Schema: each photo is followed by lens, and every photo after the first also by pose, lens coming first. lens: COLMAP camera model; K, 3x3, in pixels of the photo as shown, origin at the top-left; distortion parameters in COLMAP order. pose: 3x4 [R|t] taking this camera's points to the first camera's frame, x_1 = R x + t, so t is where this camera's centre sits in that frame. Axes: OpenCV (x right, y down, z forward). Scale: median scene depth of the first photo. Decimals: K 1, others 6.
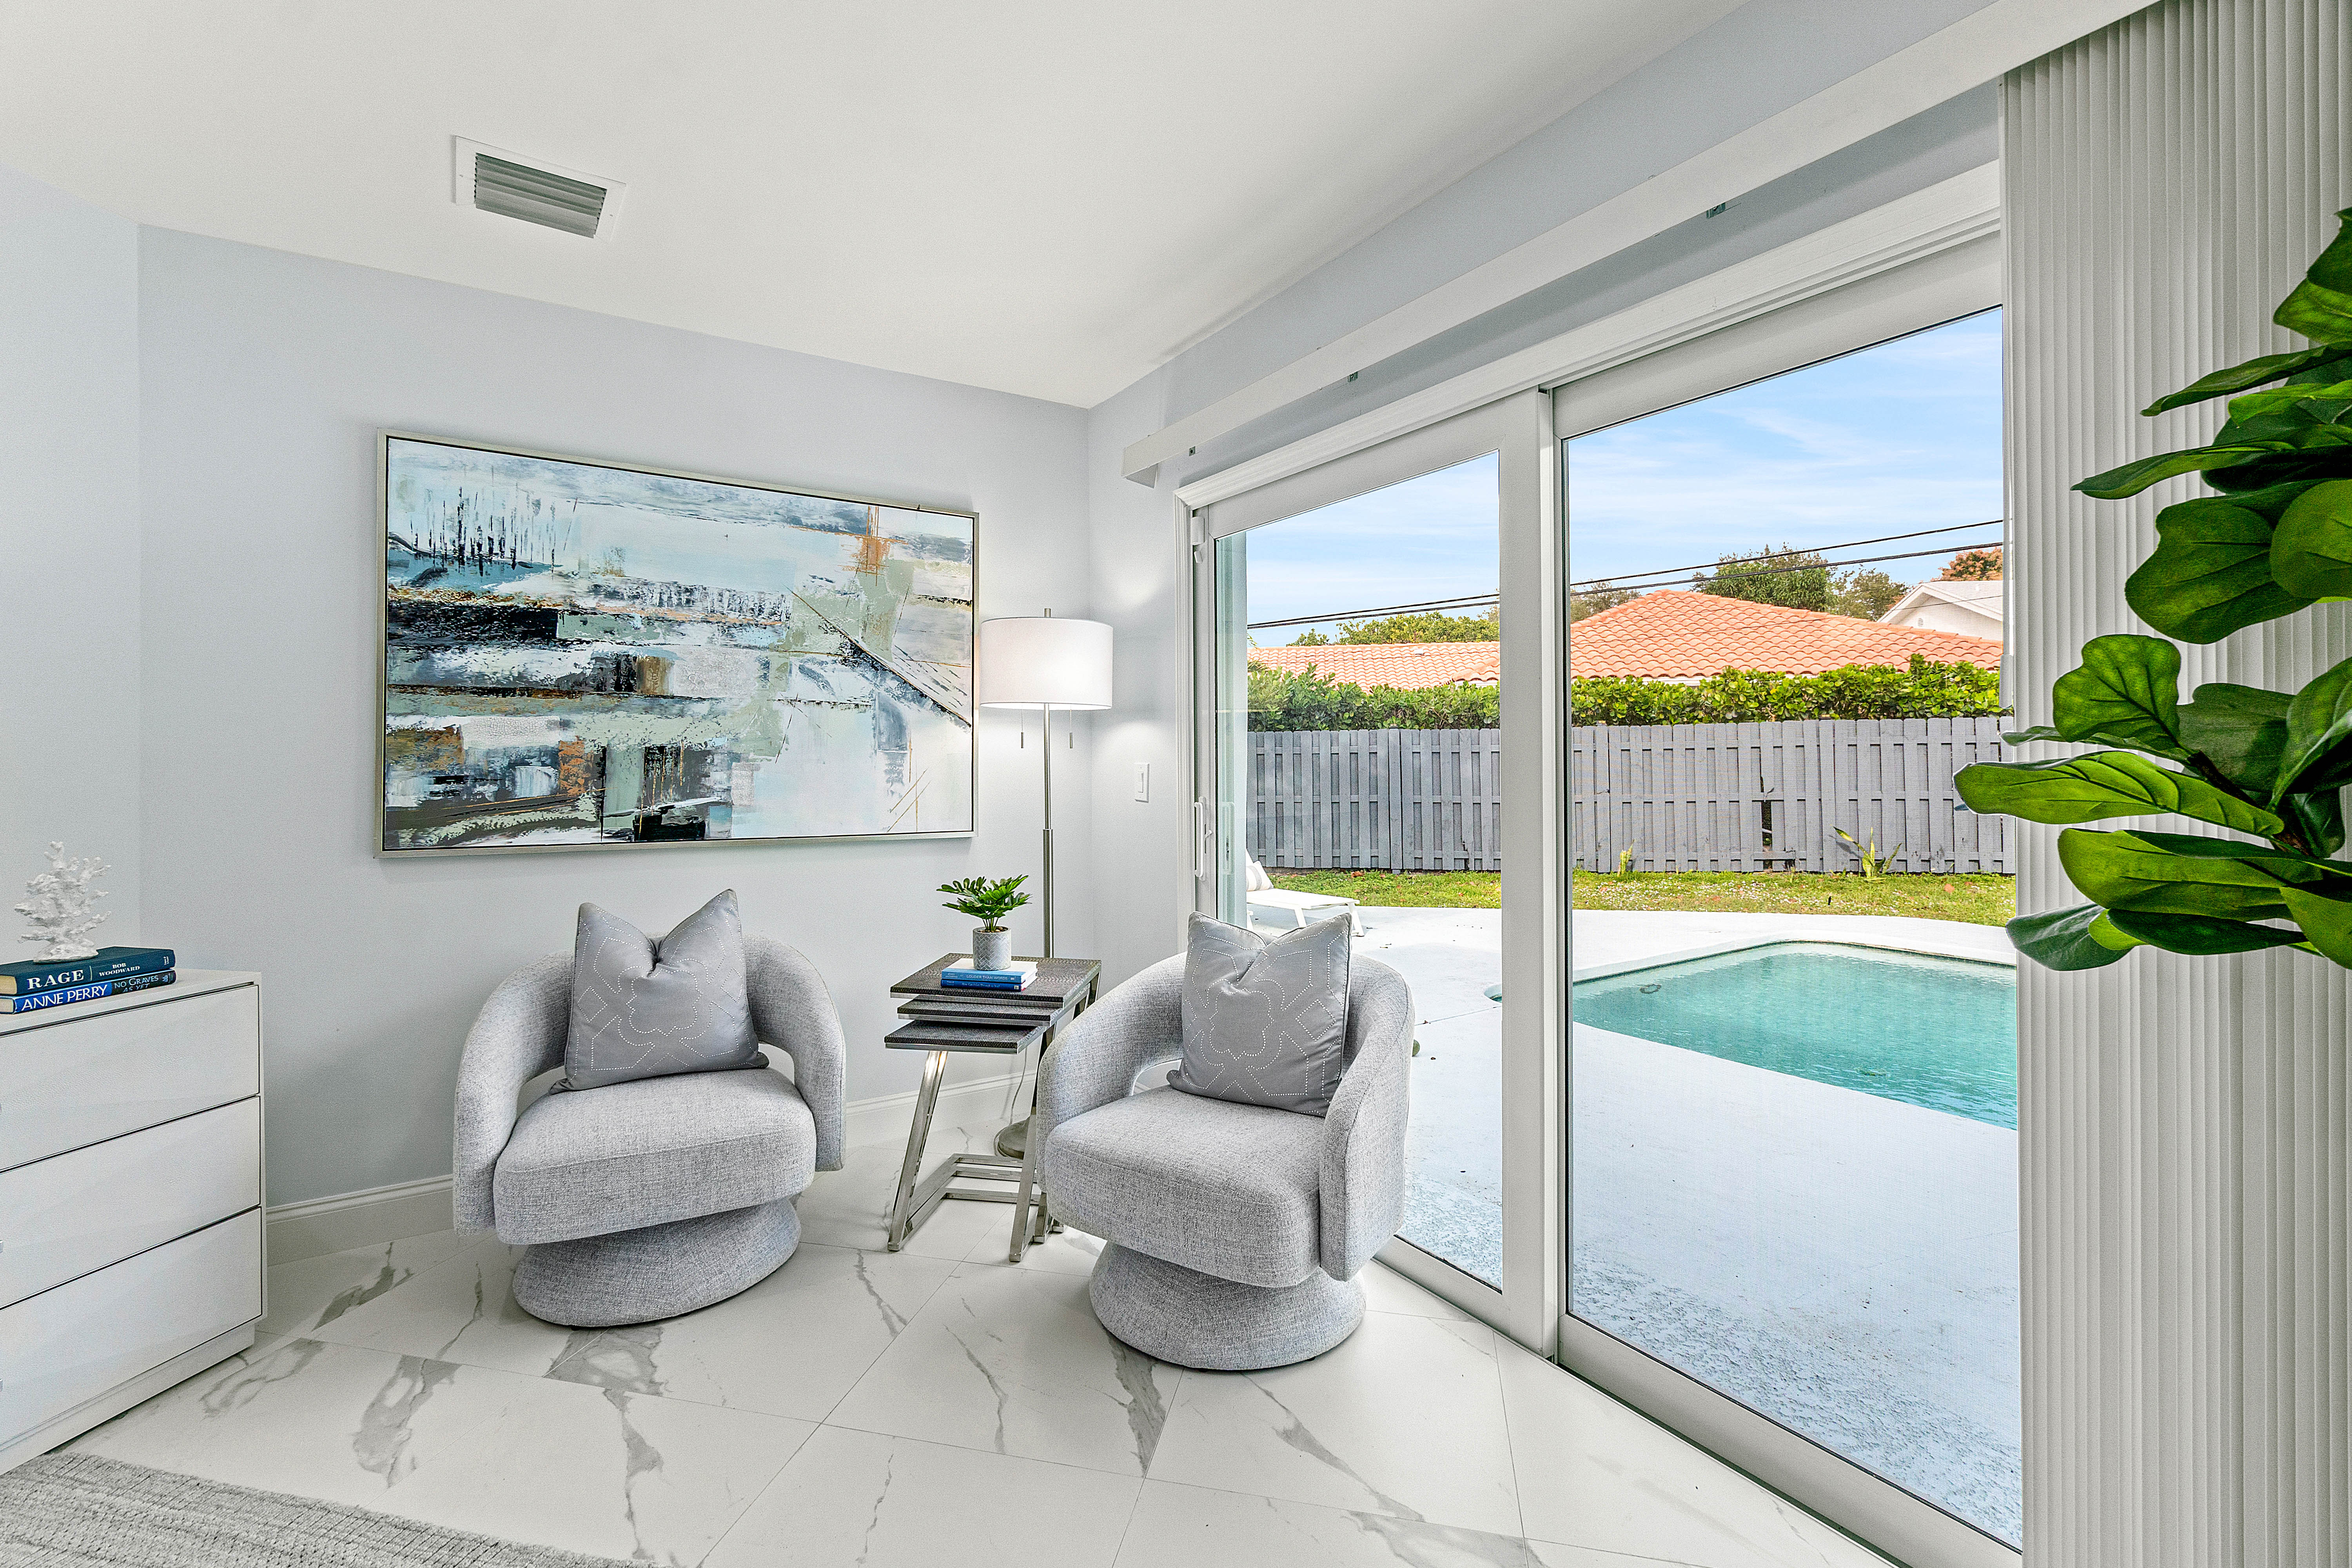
lens RADIAL K [[1014.8, 0, 1177.6], [0, 1014.8, 754.0], [0, 0, 1]] dist [-0.002911, -0.000276]
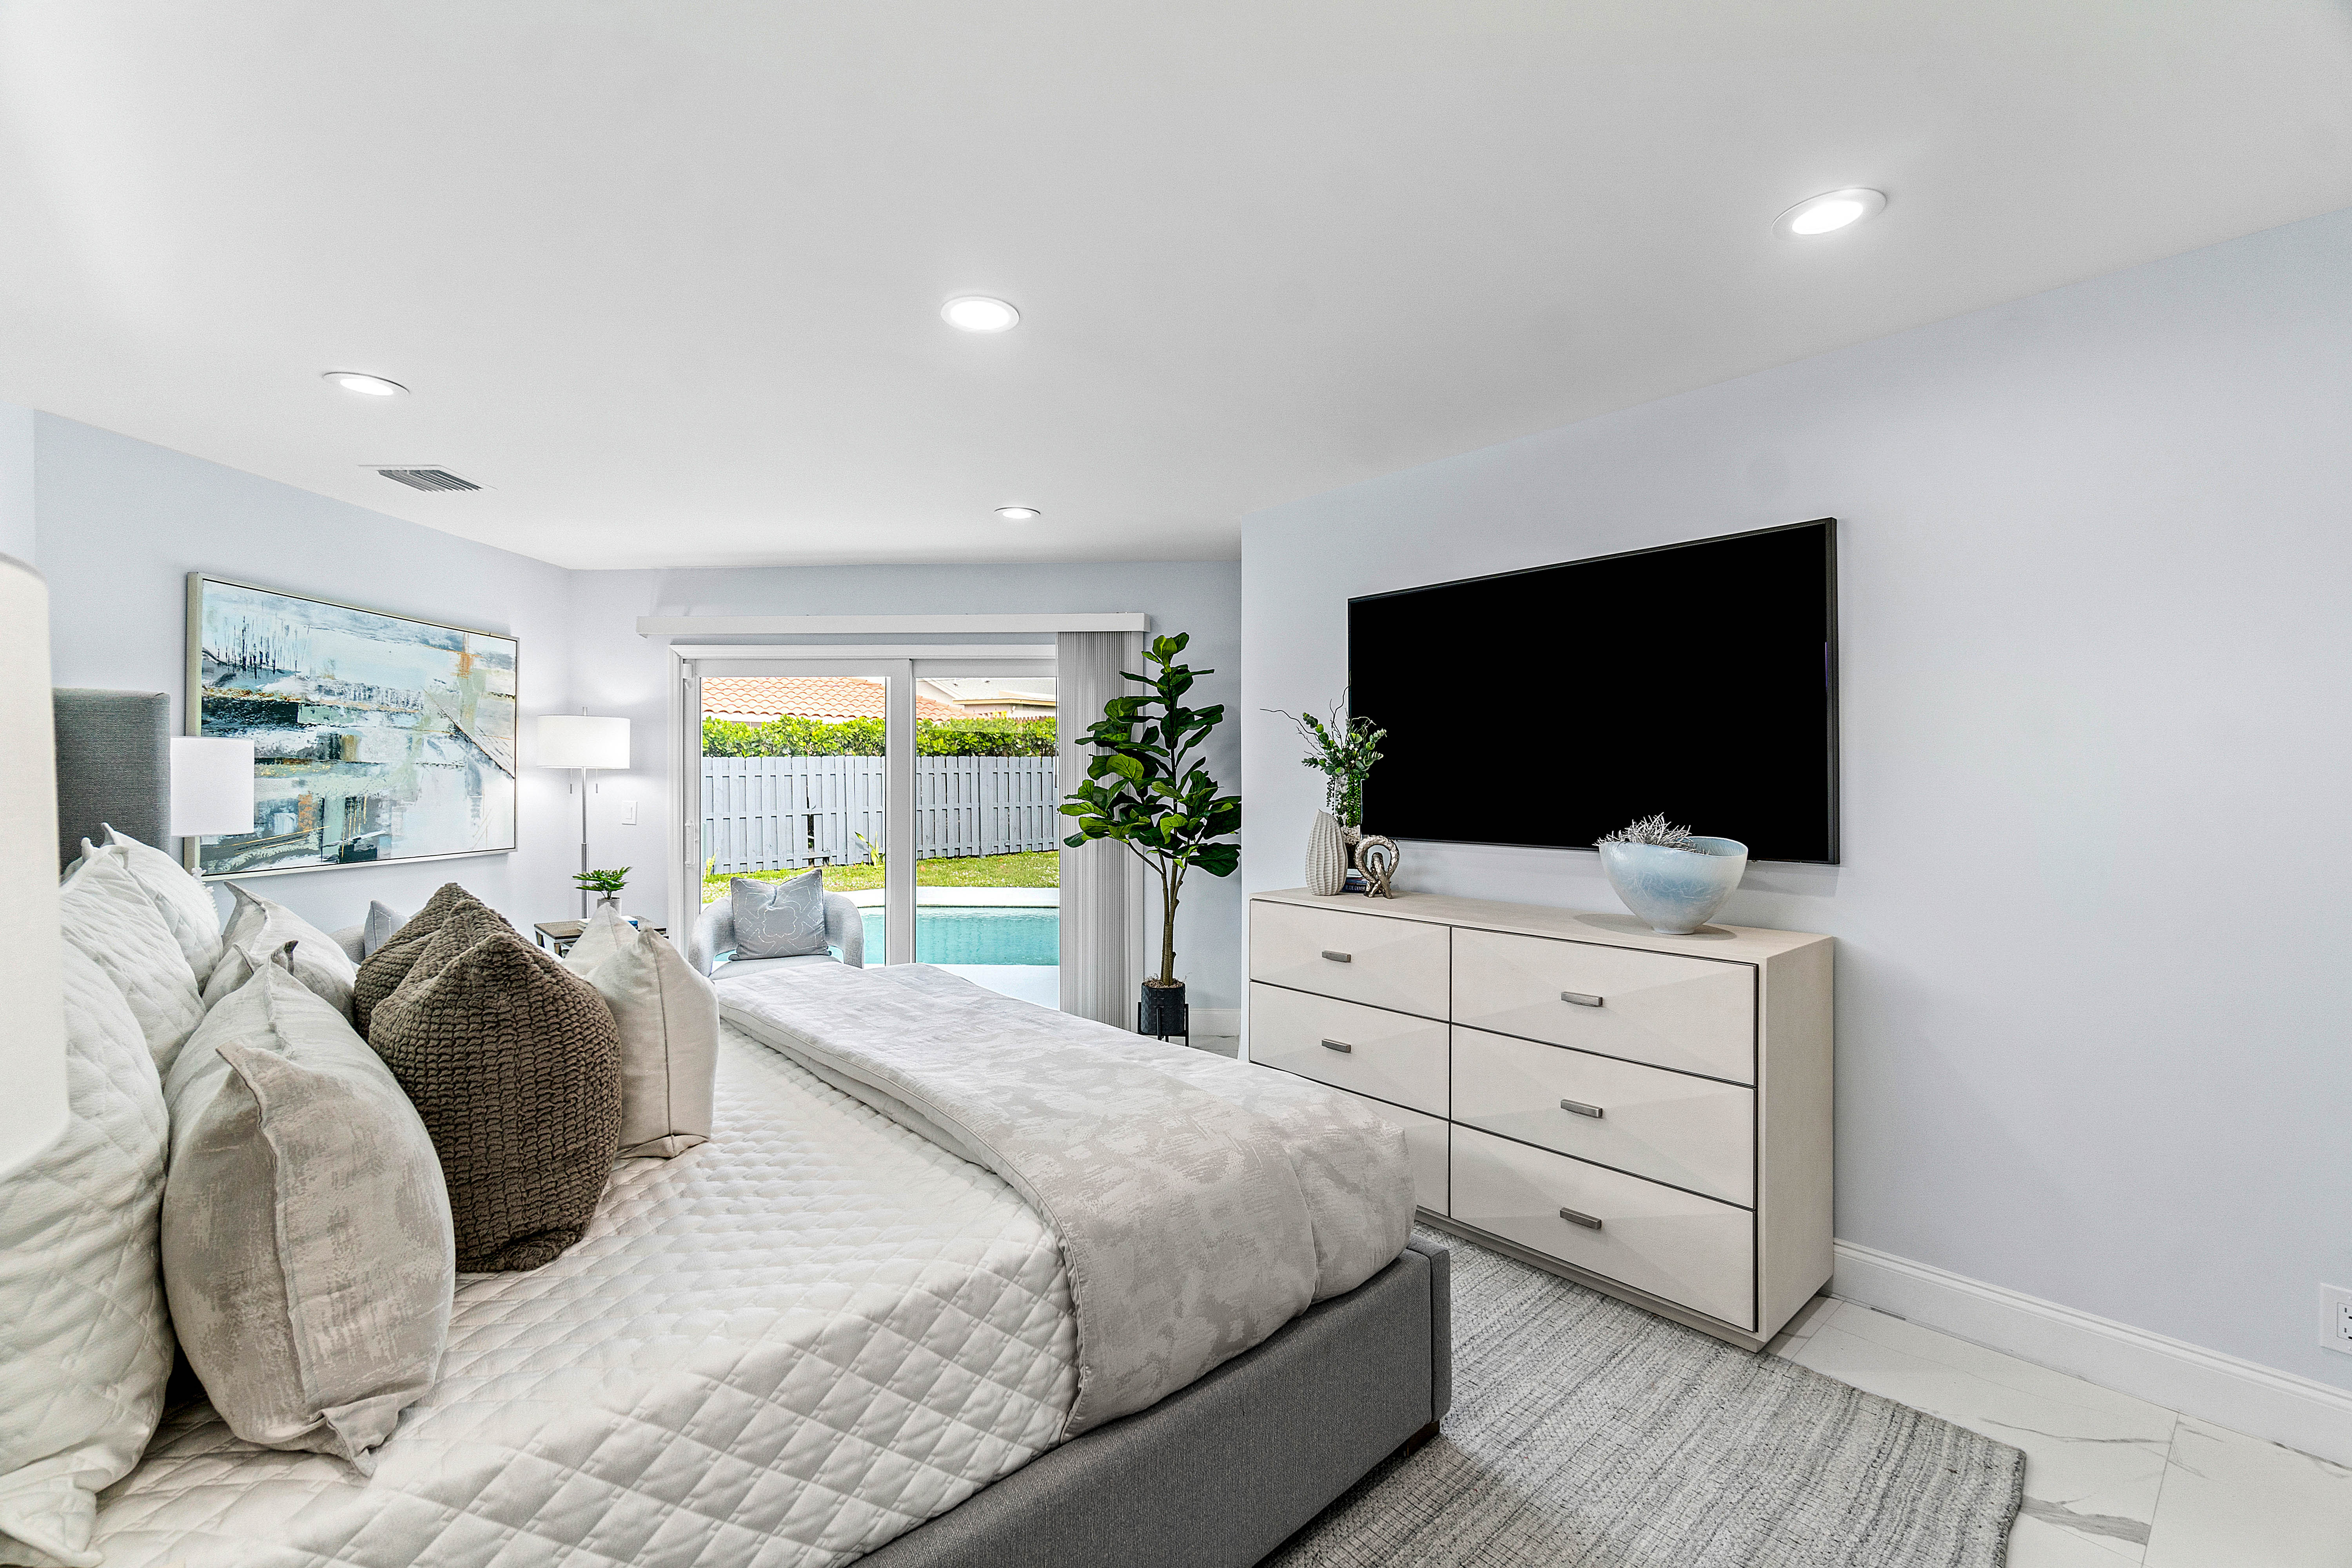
lens RADIAL K [[1022.6, 0, 1162.8], [0, 1022.6, 778.8], [0, 0, 1]] dist [-0.001850, 0.000166]
pose [[0.594776, 0.000033, 0.803891, -1.018792], [-0.006404, 0.999968, 0.004697, -0.048769], [-0.803866, -0.007941, 0.594758, -0.812676]]
